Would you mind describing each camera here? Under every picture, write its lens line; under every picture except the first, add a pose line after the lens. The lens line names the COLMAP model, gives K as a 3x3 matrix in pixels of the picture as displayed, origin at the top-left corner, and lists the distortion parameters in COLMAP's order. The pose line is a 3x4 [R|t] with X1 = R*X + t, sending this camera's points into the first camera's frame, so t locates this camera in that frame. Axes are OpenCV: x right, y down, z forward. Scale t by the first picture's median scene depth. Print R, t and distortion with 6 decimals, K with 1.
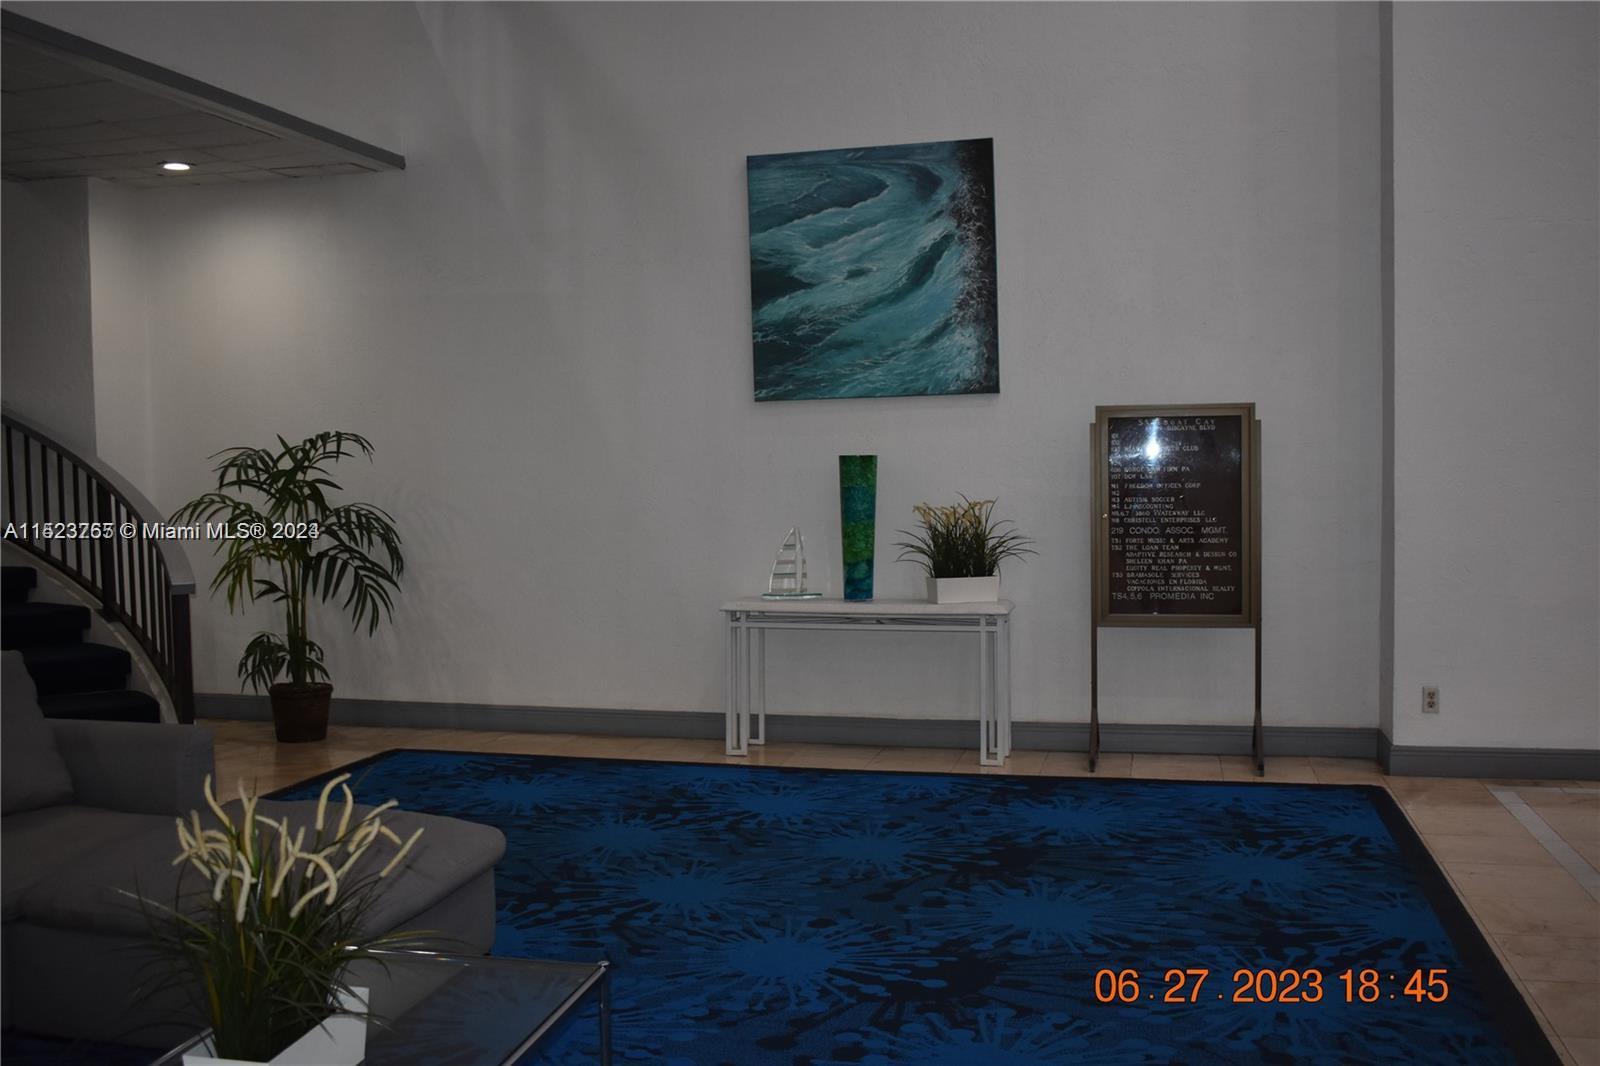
lens RADIAL K [[1474.4, 0, 786.7], [0, 1474.4, 531.4], [0, 0, 1]] dist [-0.076580, 0.000000]
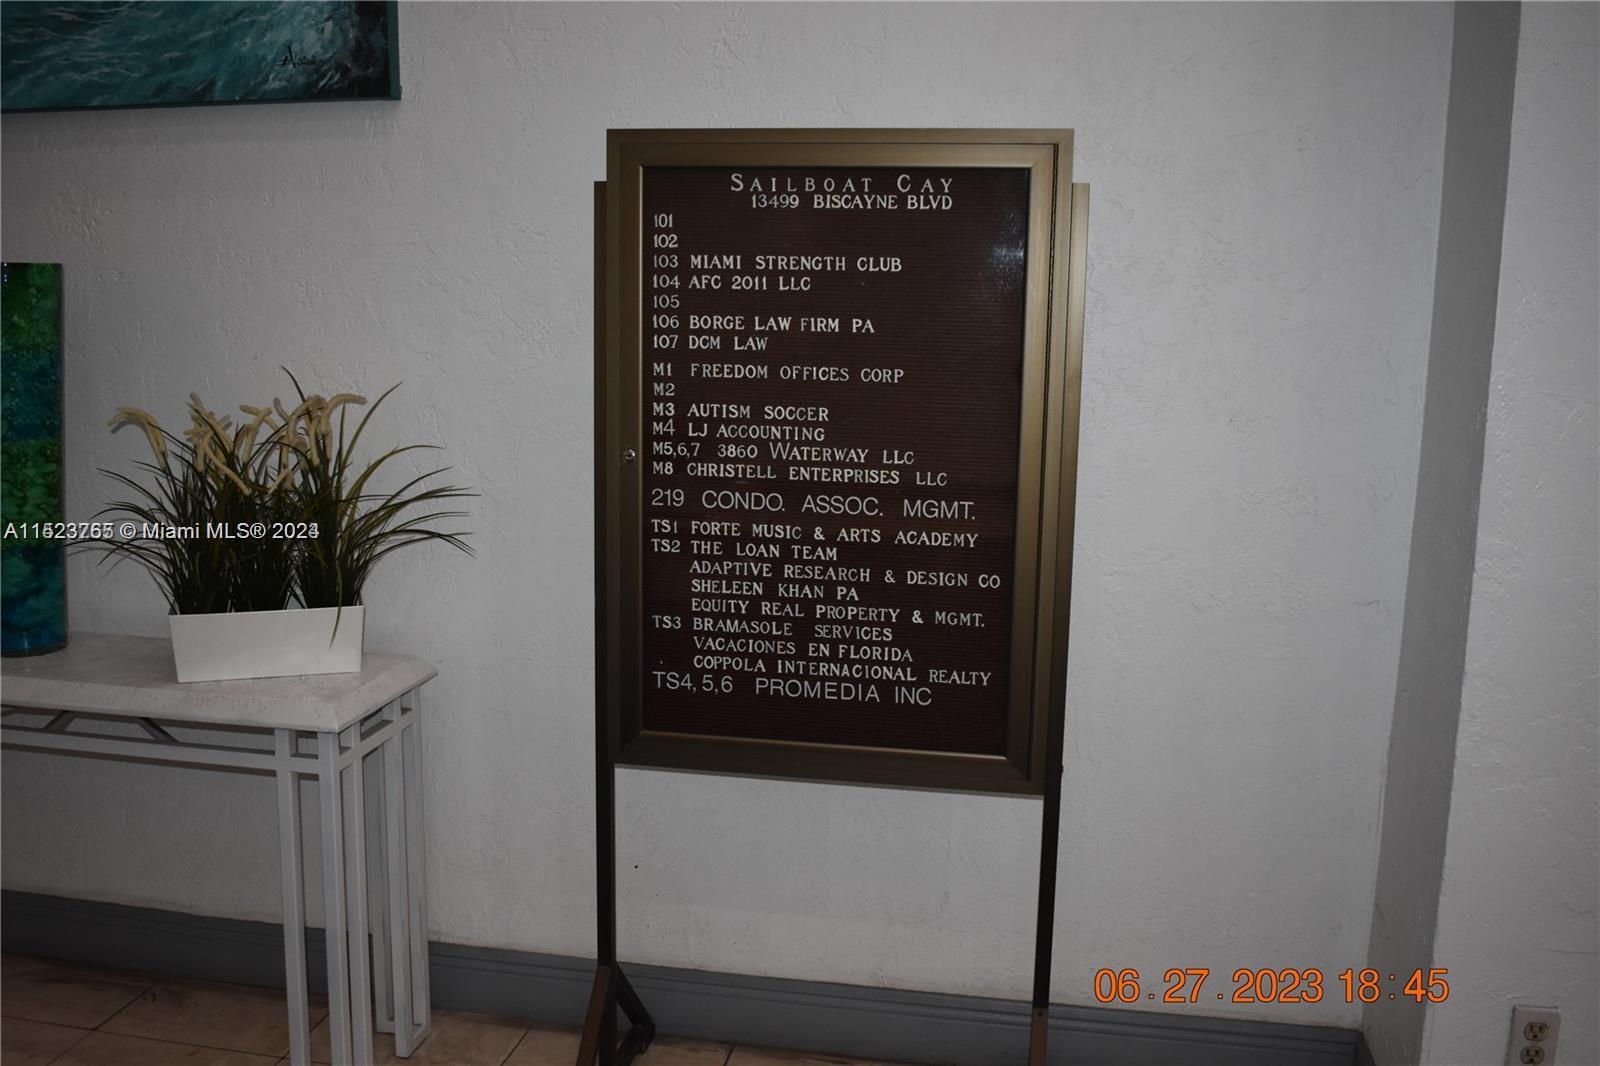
lens RADIAL K [[1474.4, 0, 794.6], [0, 1474.4, 525.5], [0, 0, 1]] dist [-0.076580, 0.000000]
pose [[0.997451, 0.019598, 0.068612, 0.232442], [-0.027776, 0.992344, 0.120337, -0.037011], [-0.065729, -0.121936, 0.990359, 0.655256]]
